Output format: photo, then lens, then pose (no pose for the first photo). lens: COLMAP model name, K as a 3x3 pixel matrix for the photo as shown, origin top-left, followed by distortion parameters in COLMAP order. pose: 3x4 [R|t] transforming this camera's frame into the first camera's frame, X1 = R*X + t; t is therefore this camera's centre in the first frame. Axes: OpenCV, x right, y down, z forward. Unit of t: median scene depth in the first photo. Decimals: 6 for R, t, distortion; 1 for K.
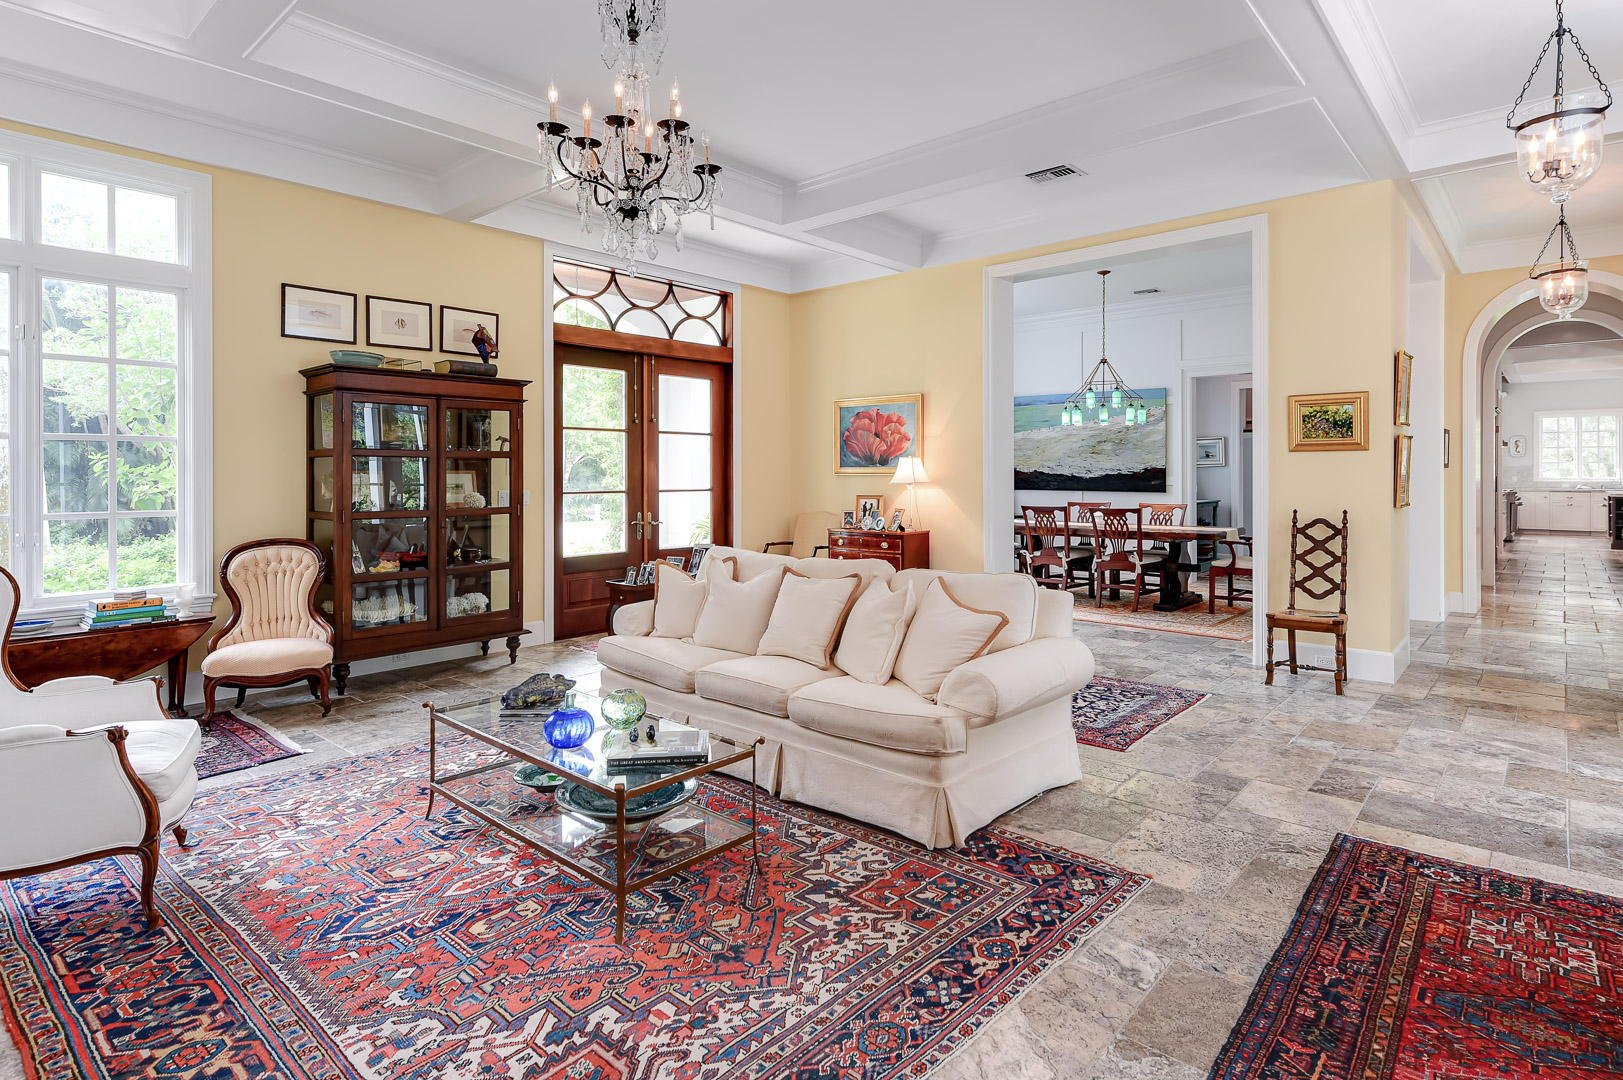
lens RADIAL K [[850.4, 0, 812.3], [0, 850.4, 470.0], [0, 0, 1]] dist [0.004308, 0.001383]
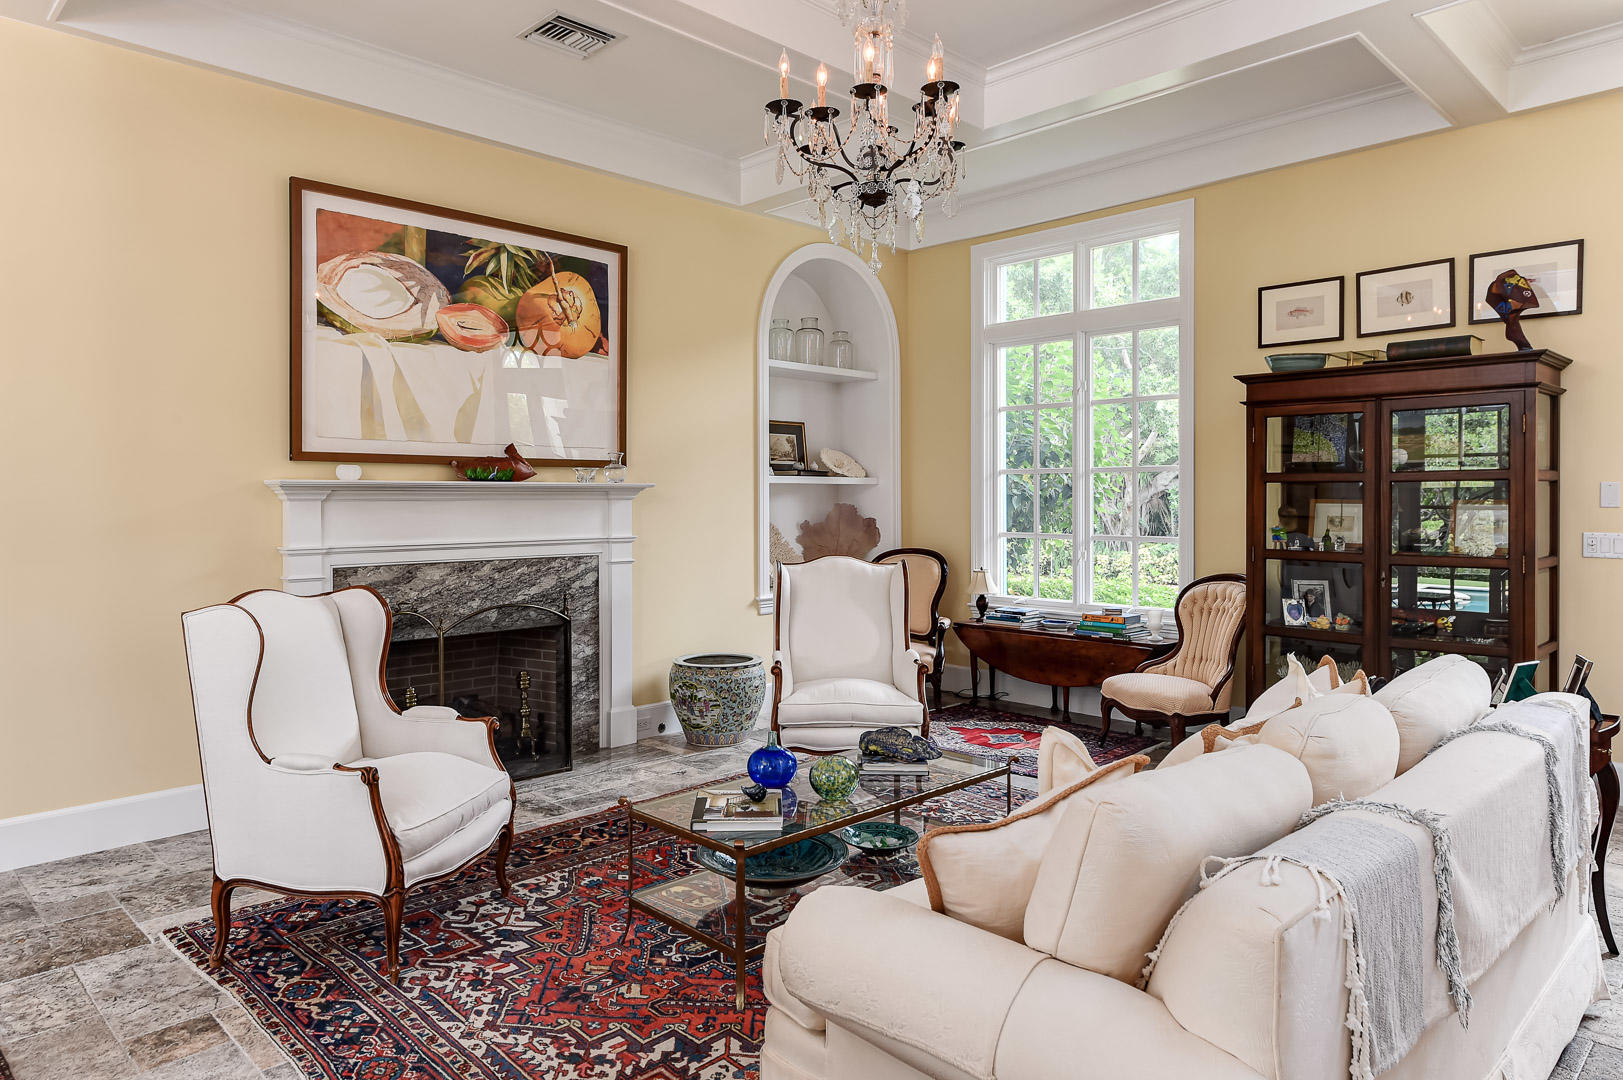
lens RADIAL K [[1023.2, 0, 812.4], [0, 1023.2, 505.2], [0, 0, 1]] dist [0.000534, -0.001169]
pose [[-0.065399, 0.011595, -0.997792, 1.076614], [0.001737, 0.999932, 0.011506, -0.012854], [0.997858, -0.000981, -0.065415, 1.370481]]
